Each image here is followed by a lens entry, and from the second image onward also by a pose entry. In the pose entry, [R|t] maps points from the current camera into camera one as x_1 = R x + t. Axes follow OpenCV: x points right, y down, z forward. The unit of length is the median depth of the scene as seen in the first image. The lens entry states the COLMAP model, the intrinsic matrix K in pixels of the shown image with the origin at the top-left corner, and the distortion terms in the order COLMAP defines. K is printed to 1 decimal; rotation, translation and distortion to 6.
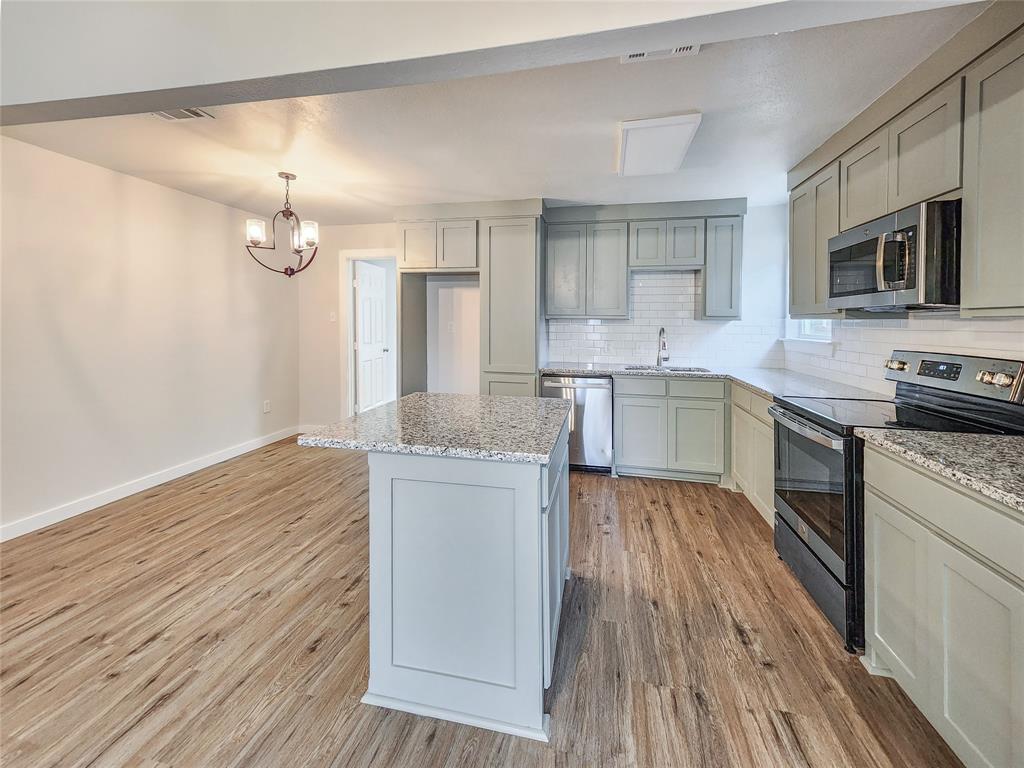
lens RADIAL K [[423.3, 0, 509.3], [0, 423.3, 328.0], [0, 0, 1]] dist [0.004554, -0.001767]
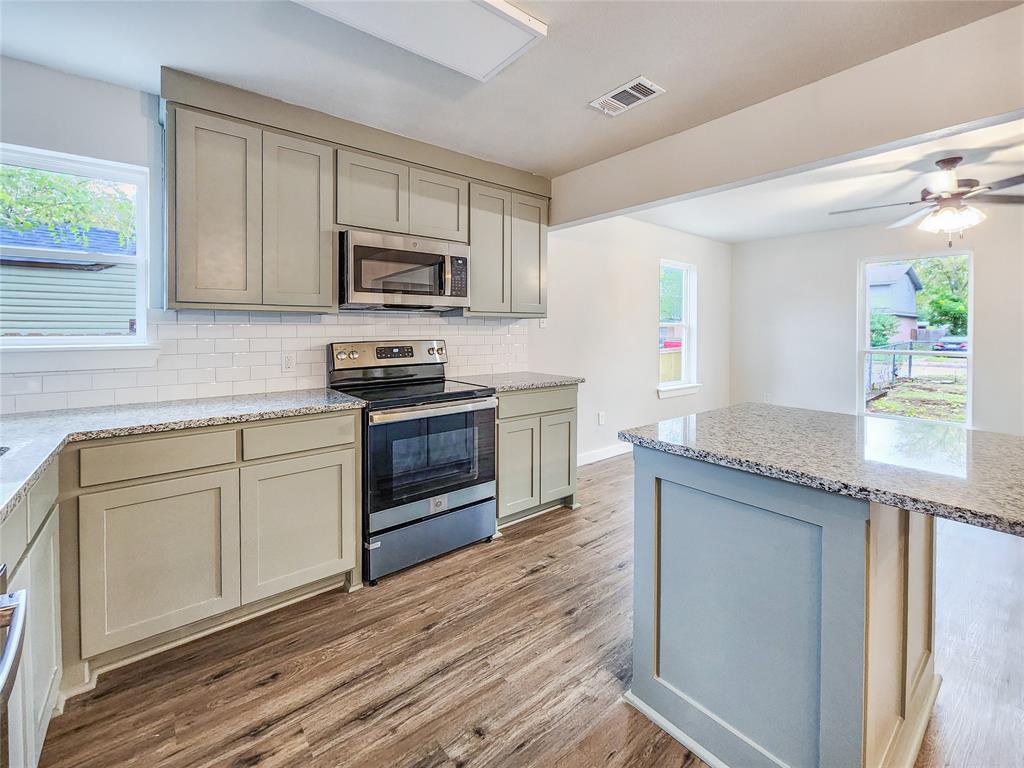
lens RADIAL K [[423.3, 0, 508.4], [0, 423.3, 330.5], [0, 0, 1]] dist [0.004554, -0.001767]
pose [[-0.770049, -0.006077, 0.637956, -0.083875], [0.007511, 0.999799, 0.018590, 0.002382], [-0.637941, 0.019107, -0.769848, 0.982639]]
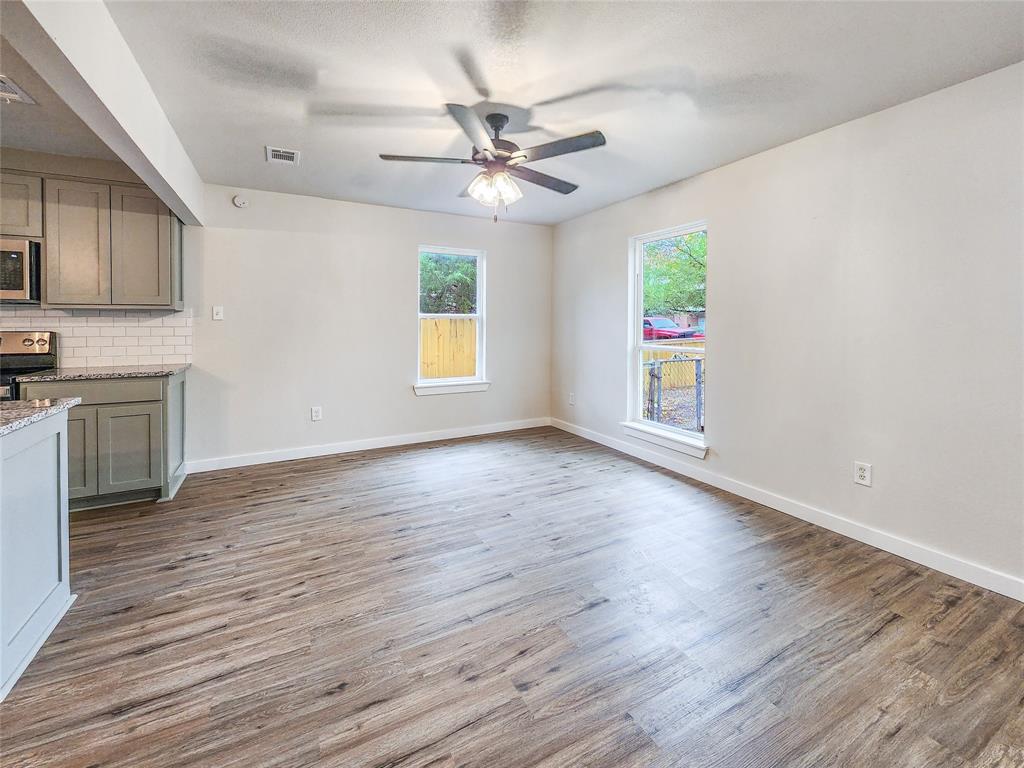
lens RADIAL K [[423.3, 0, 508.5], [0, 423.3, 328.8], [0, 0, 1]] dist [0.004554, -0.001767]
pose [[-0.638661, -0.017593, 0.769287, -0.709296], [0.009642, 0.999477, 0.030862, 0.011816], [-0.769428, 0.027128, -0.638157, 0.272301]]
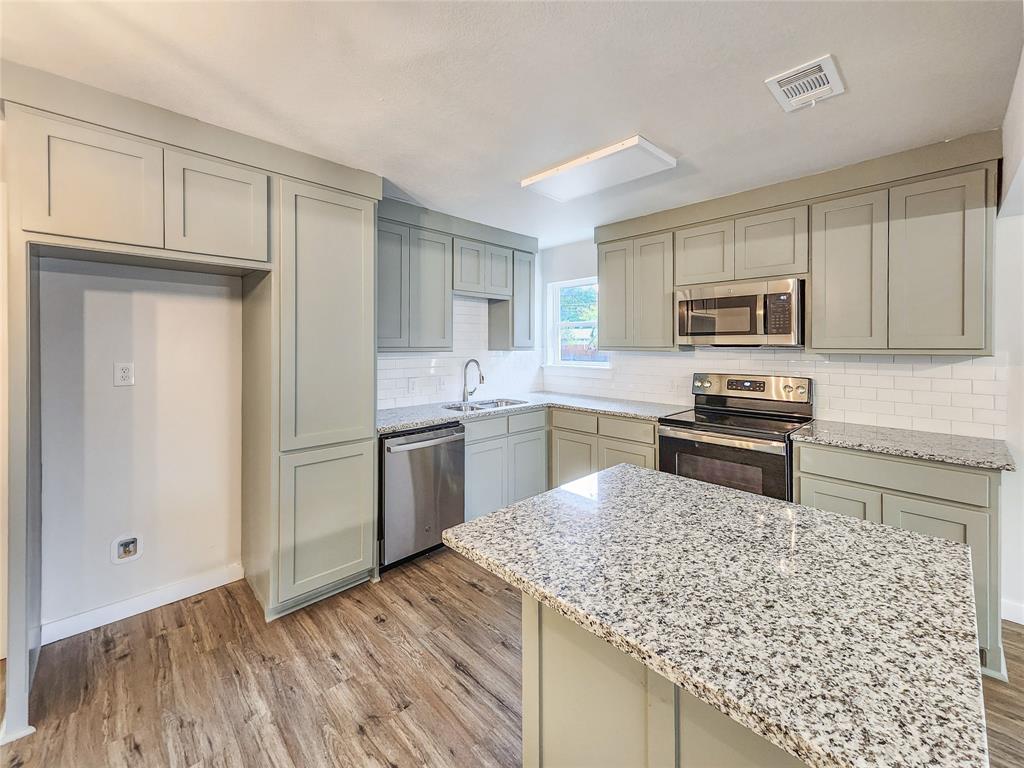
lens RADIAL K [[423.3, 0, 528.4], [0, 423.3, 343.0], [0, 0, 1]] dist [0.004554, -0.001767]
pose [[0.540772, -0.004954, 0.841155, -0.370935], [0.016986, 0.999843, -0.005032, -0.032110], [-0.840998, 0.017009, 0.540771, 0.443867]]
